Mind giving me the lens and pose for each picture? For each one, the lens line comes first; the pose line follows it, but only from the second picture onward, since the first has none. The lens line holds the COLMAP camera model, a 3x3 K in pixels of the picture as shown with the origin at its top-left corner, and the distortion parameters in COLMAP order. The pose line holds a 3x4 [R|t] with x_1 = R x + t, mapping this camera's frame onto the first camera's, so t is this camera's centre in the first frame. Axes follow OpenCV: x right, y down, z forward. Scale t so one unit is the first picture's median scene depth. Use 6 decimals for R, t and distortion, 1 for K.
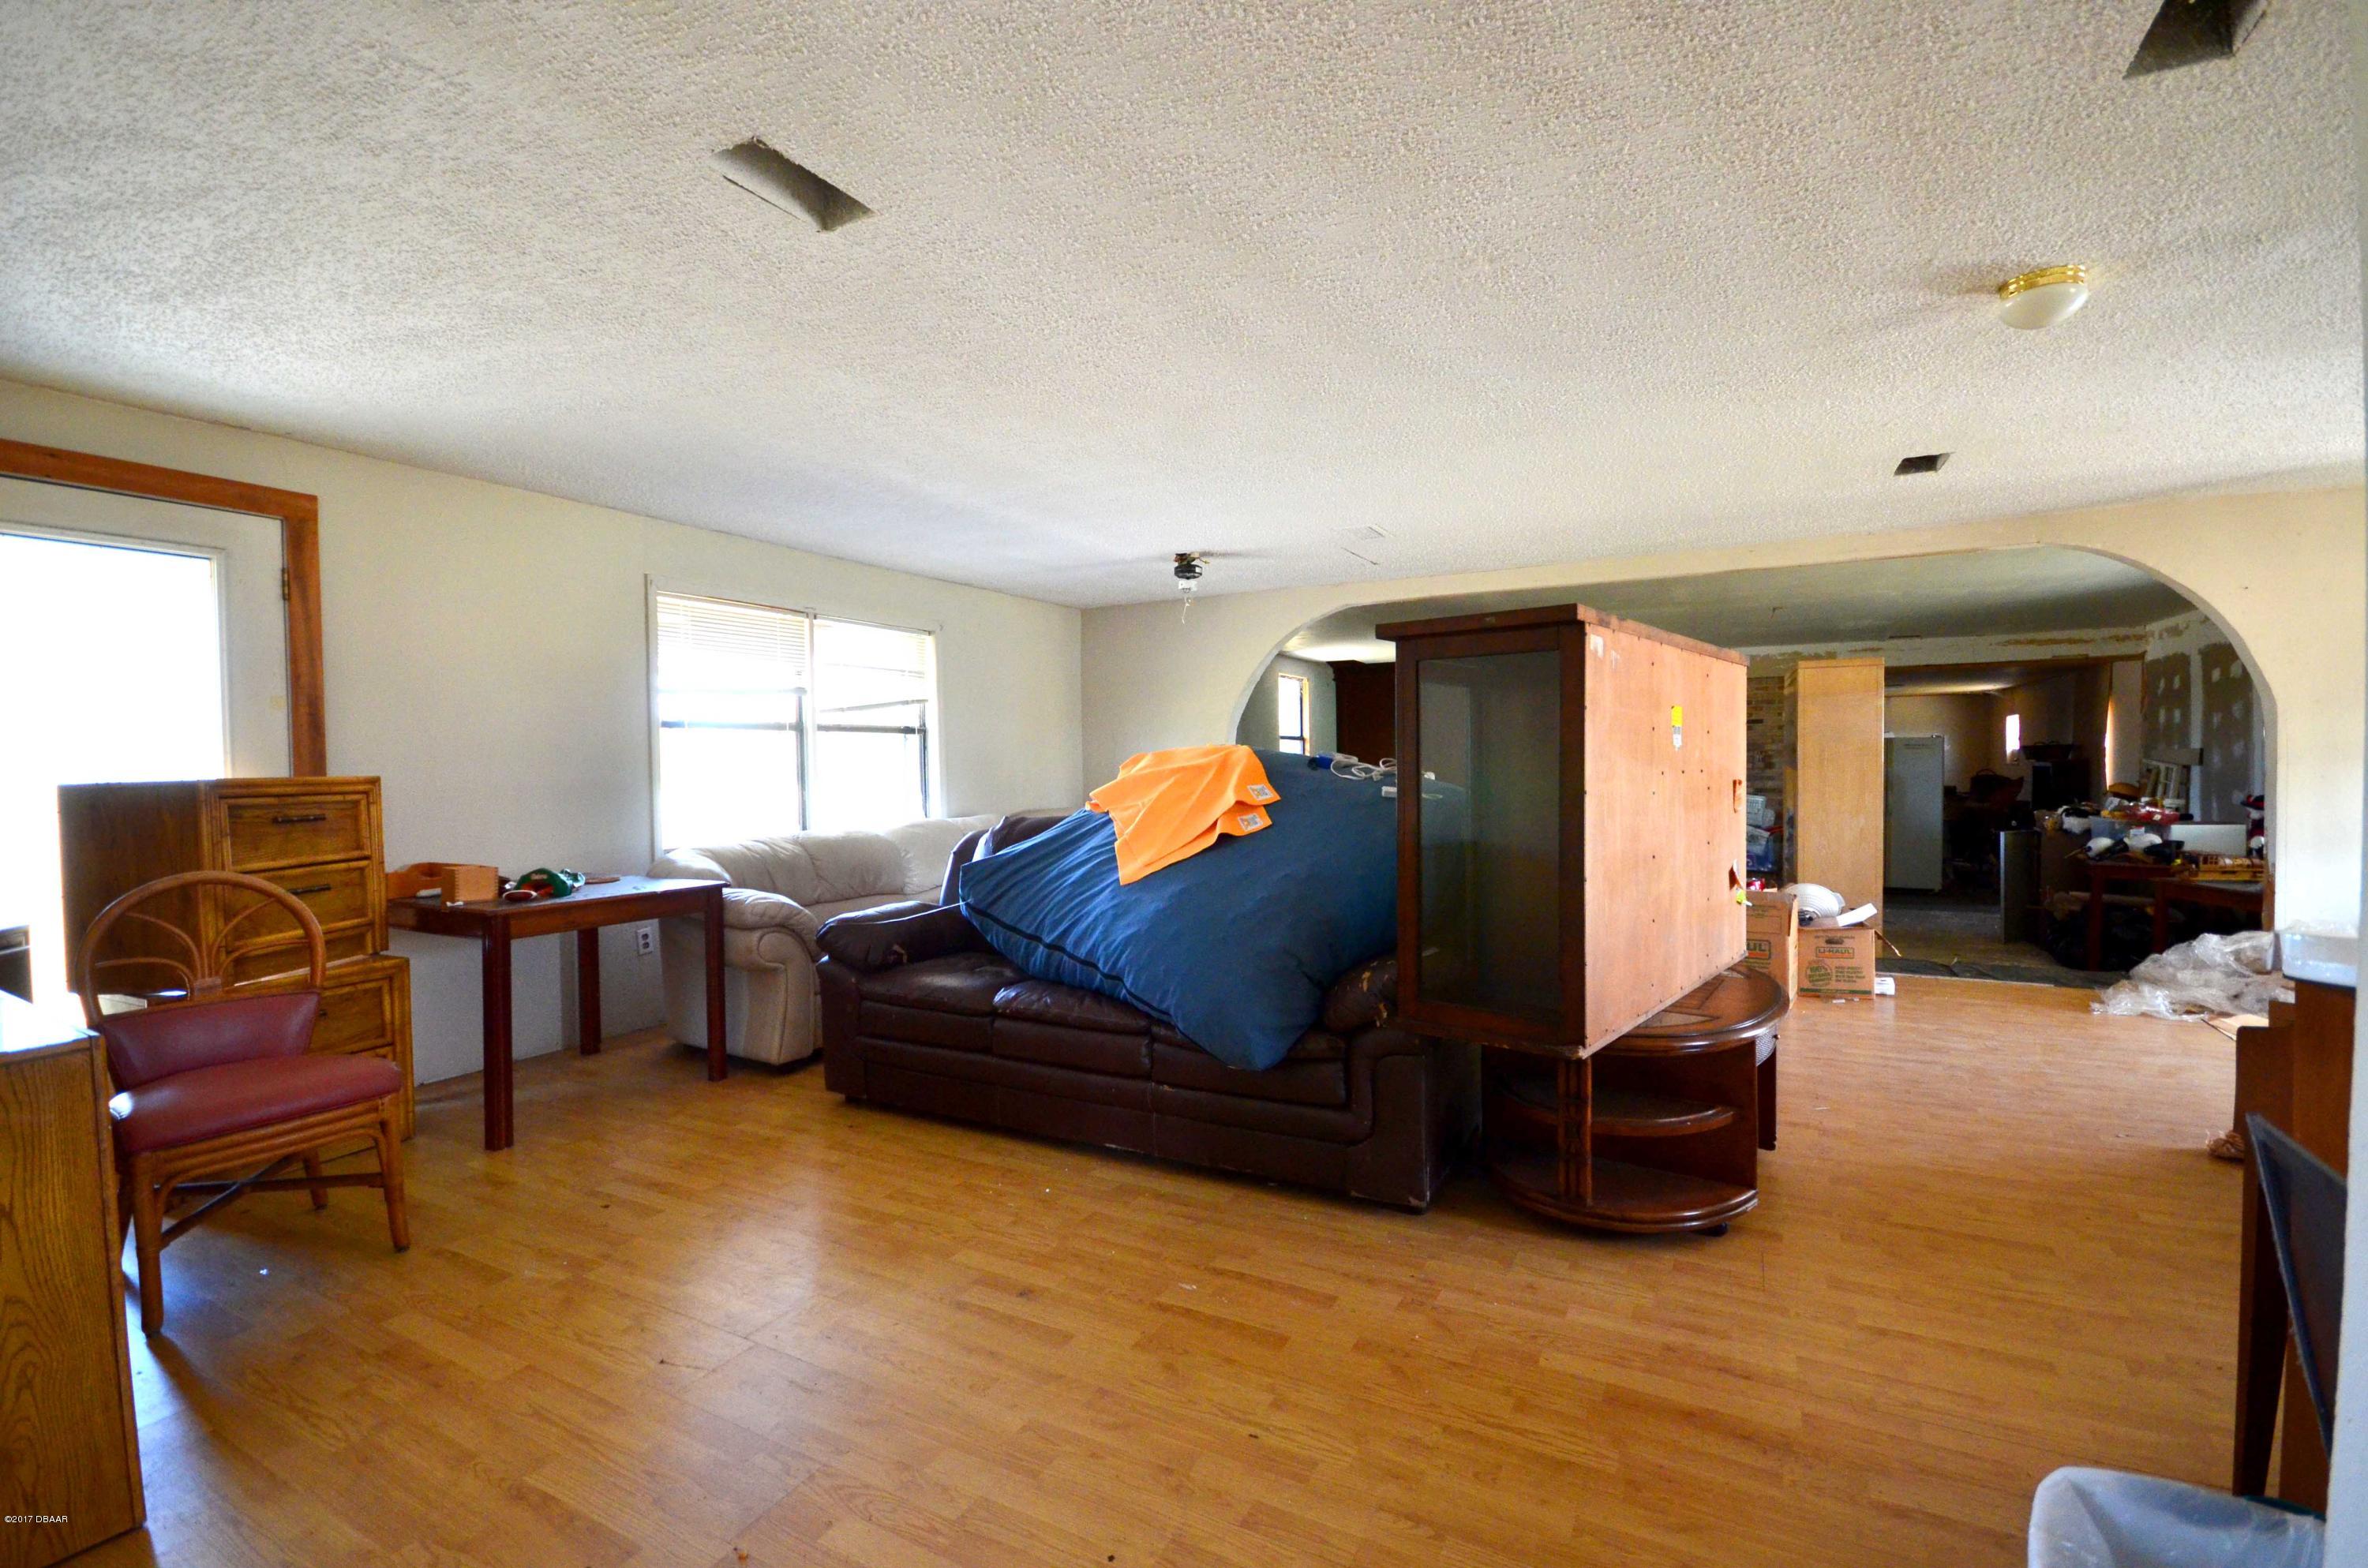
lens RADIAL K [[1035.8, 0, 1174.7], [0, 1035.8, 778.4], [0, 0, 1]] dist [-0.000762, -0.000819]
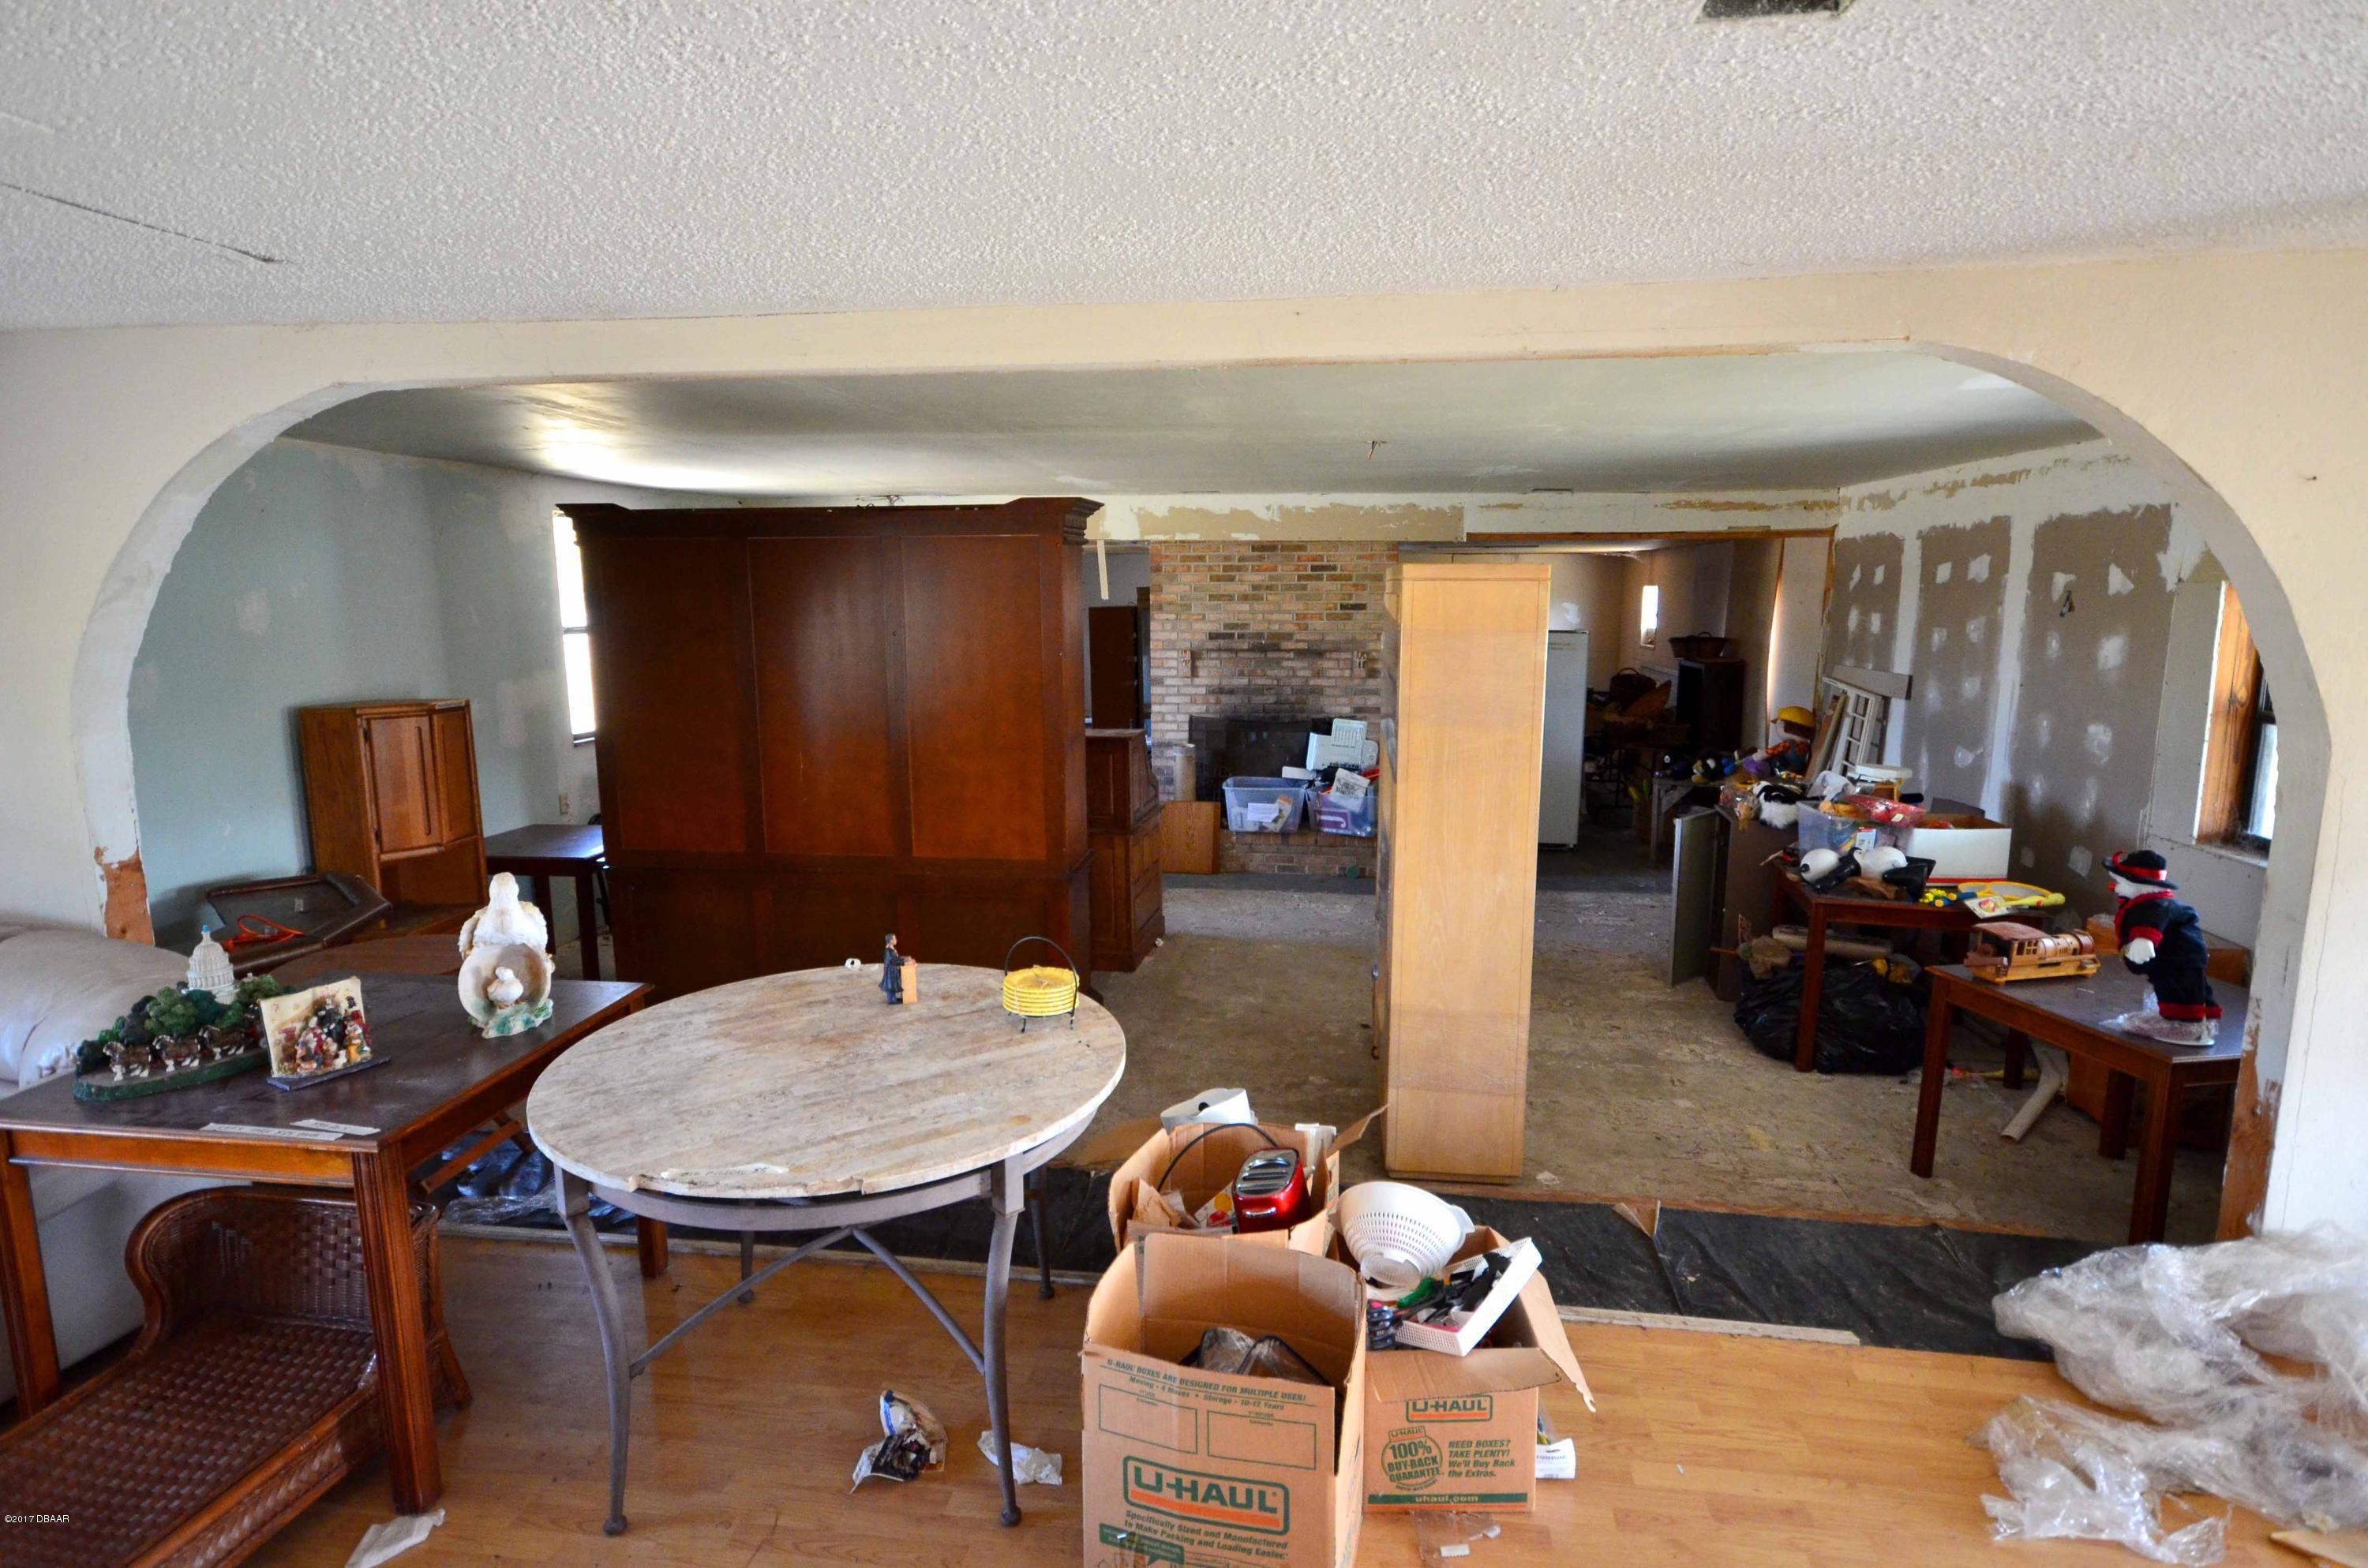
lens RADIAL K [[1264.1, 0, 1185.2], [0, 1264.1, 791.3], [0, 0, 1]] dist [0.026161, 0.001012]
pose [[0.935262, -0.046381, 0.350904, 0.222313], [-0.003310, 0.990188, 0.139702, -0.069748], [-0.353941, -0.131820, 0.925932, 0.356998]]
